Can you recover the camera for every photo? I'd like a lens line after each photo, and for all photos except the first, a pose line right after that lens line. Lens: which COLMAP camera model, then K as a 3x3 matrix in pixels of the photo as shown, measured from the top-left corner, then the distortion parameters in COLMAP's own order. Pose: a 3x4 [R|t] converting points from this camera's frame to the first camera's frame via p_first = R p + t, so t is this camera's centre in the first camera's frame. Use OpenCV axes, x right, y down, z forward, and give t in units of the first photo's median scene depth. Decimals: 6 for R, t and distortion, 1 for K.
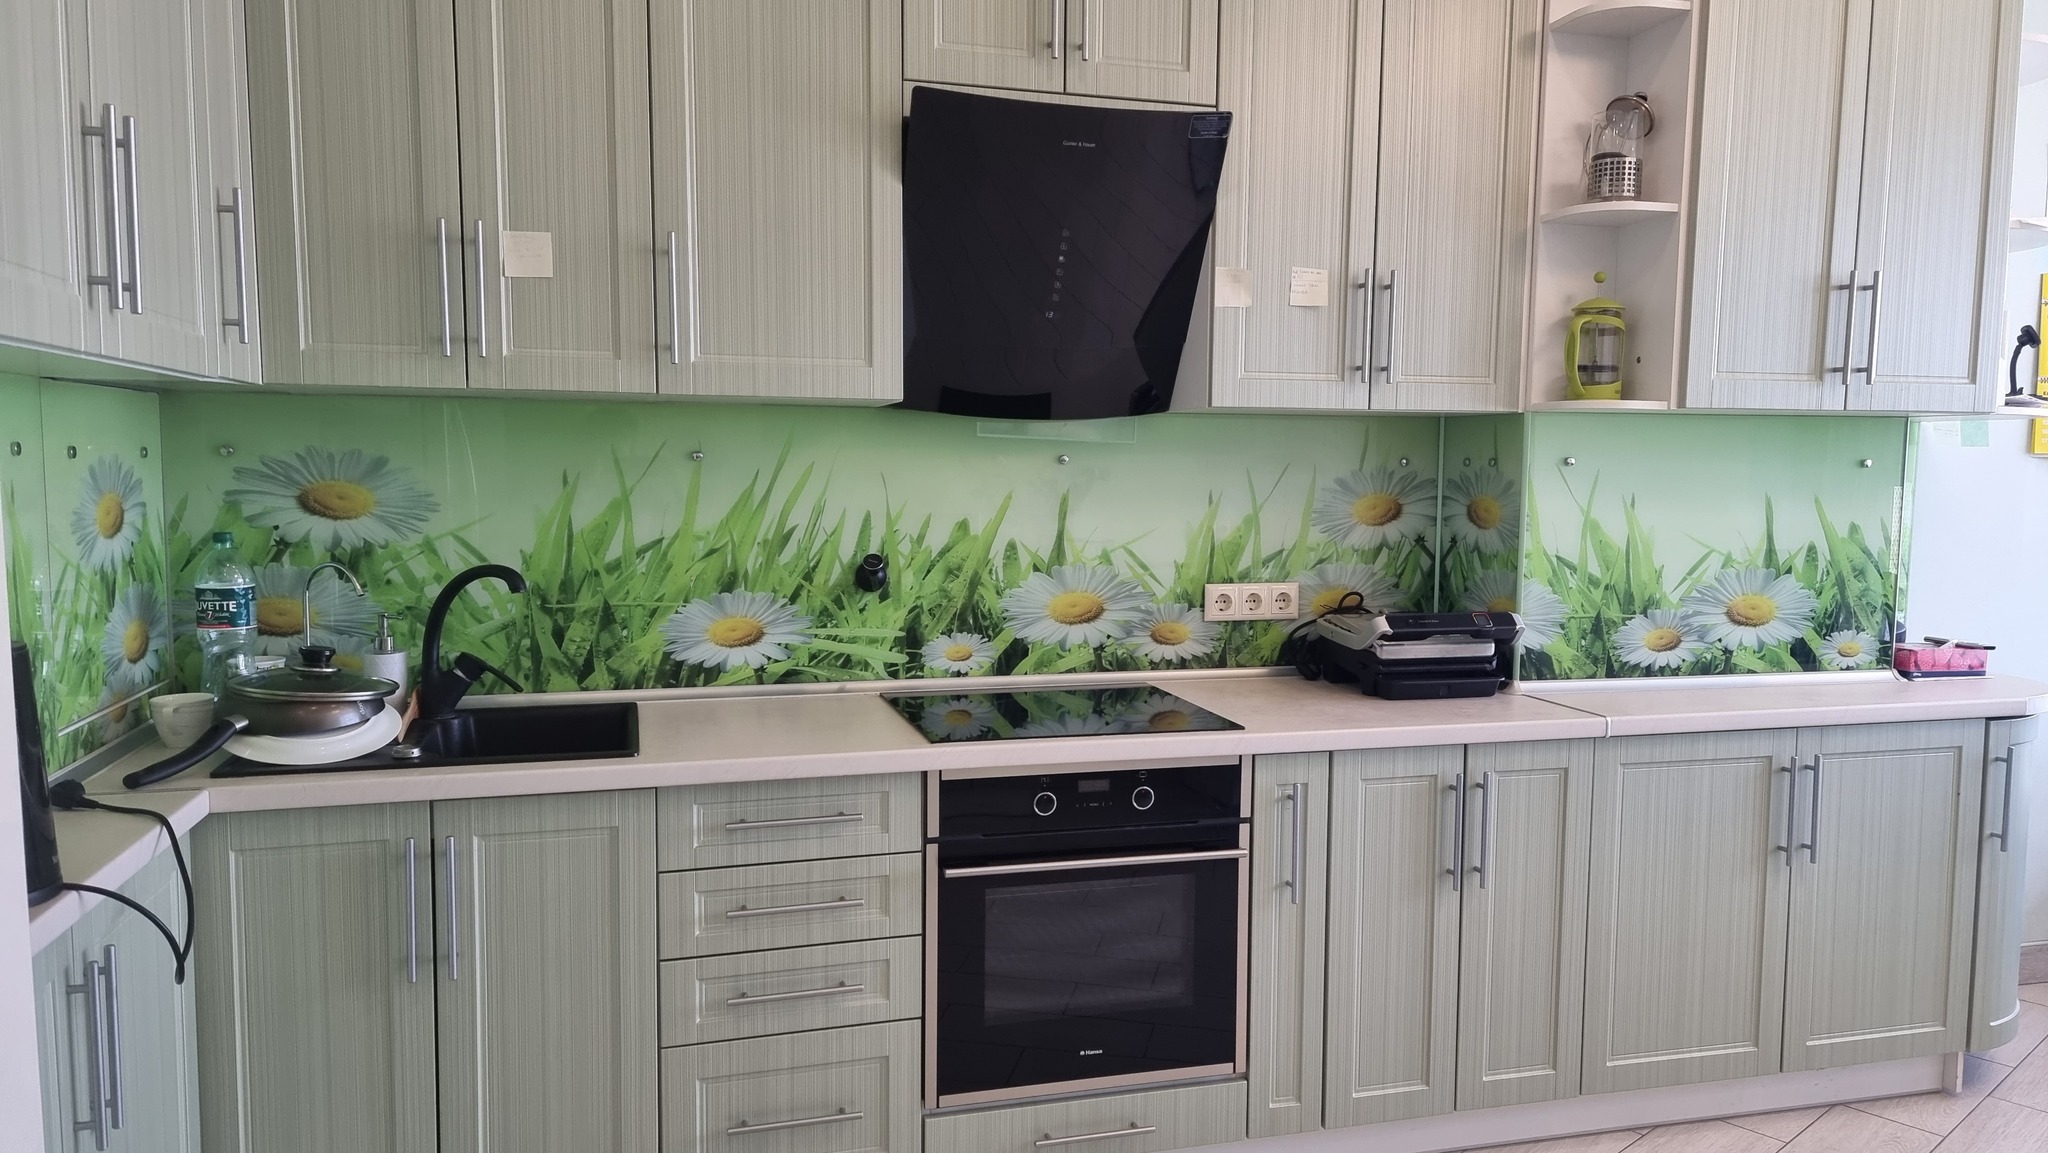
lens RADIAL K [[1441.3, 0, 1026.2], [0, 1441.3, 588.0], [0, 0, 1]] dist [0.066630, -0.046739]
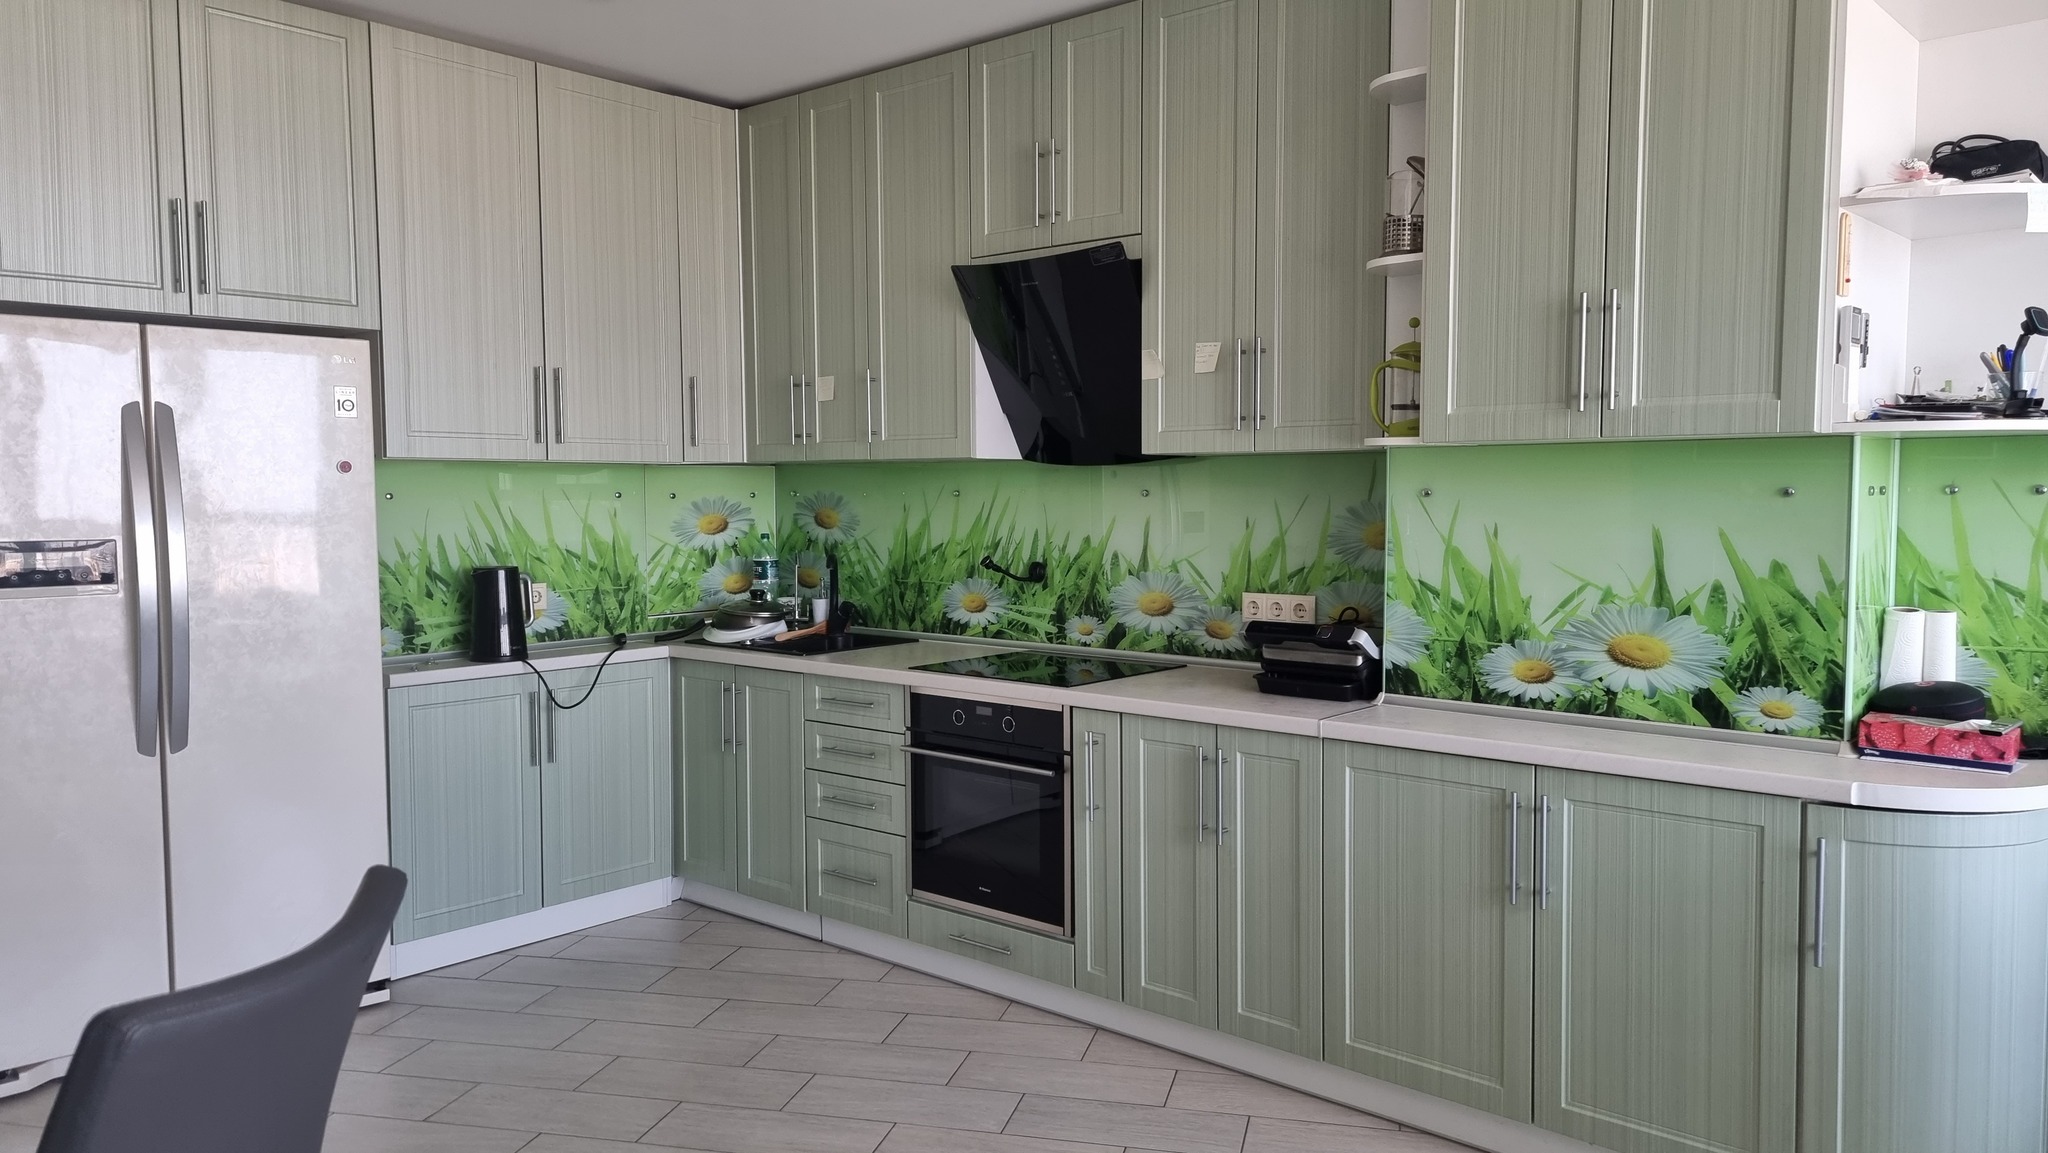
lens RADIAL K [[1441.3, 0, 1030.0], [0, 1441.3, 572.3], [0, 0, 1]] dist [0.066630, -0.046739]
pose [[0.534537, 0.039269, -0.844232, 1.118961], [-0.063013, 0.997991, 0.006523, -0.017035], [0.842793, 0.049711, 0.535938, 0.187029]]
